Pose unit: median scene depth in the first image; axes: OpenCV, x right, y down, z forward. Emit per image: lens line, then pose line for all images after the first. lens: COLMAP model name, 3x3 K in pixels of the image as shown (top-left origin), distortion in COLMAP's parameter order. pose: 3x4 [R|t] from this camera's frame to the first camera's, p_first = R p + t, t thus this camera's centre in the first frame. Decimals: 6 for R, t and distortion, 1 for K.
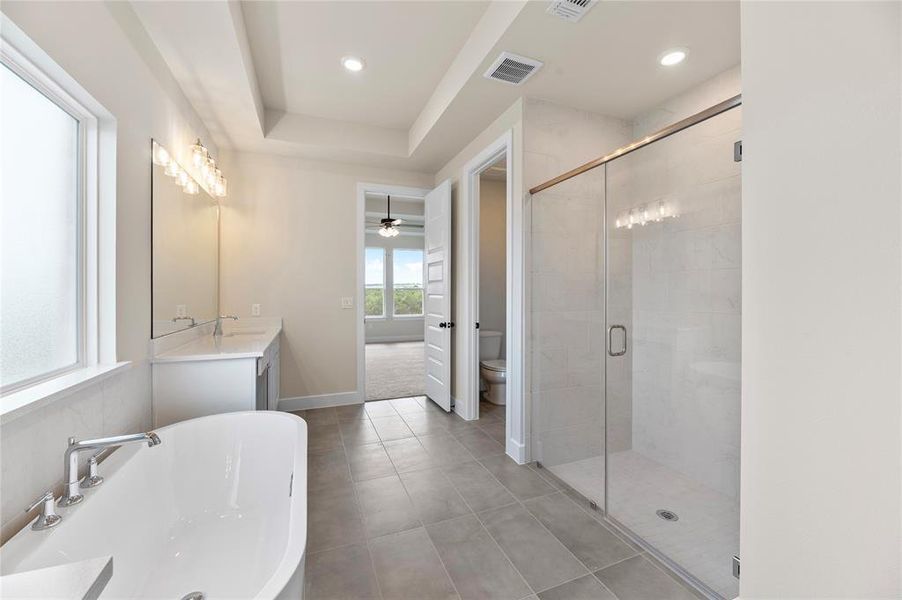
lens RADIAL K [[375.7, 0, 451.4], [0, 375.7, 295.5], [0, 0, 1]] dist [0.001967, 0.000170]
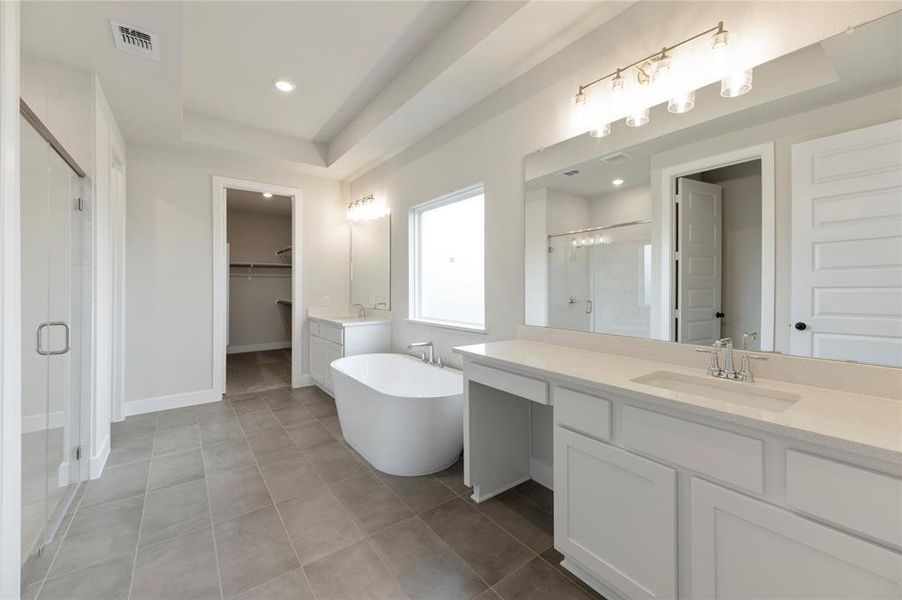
lens RADIAL K [[375.7, 0, 455.8], [0, 375.7, 292.1], [0, 0, 1]] dist [0.001967, 0.000170]
pose [[-0.966880, 0.003598, -0.255207, -0.295901], [0.001299, 0.999957, 0.009177, -0.000403], [0.255229, 0.008542, -0.966843, 2.126443]]
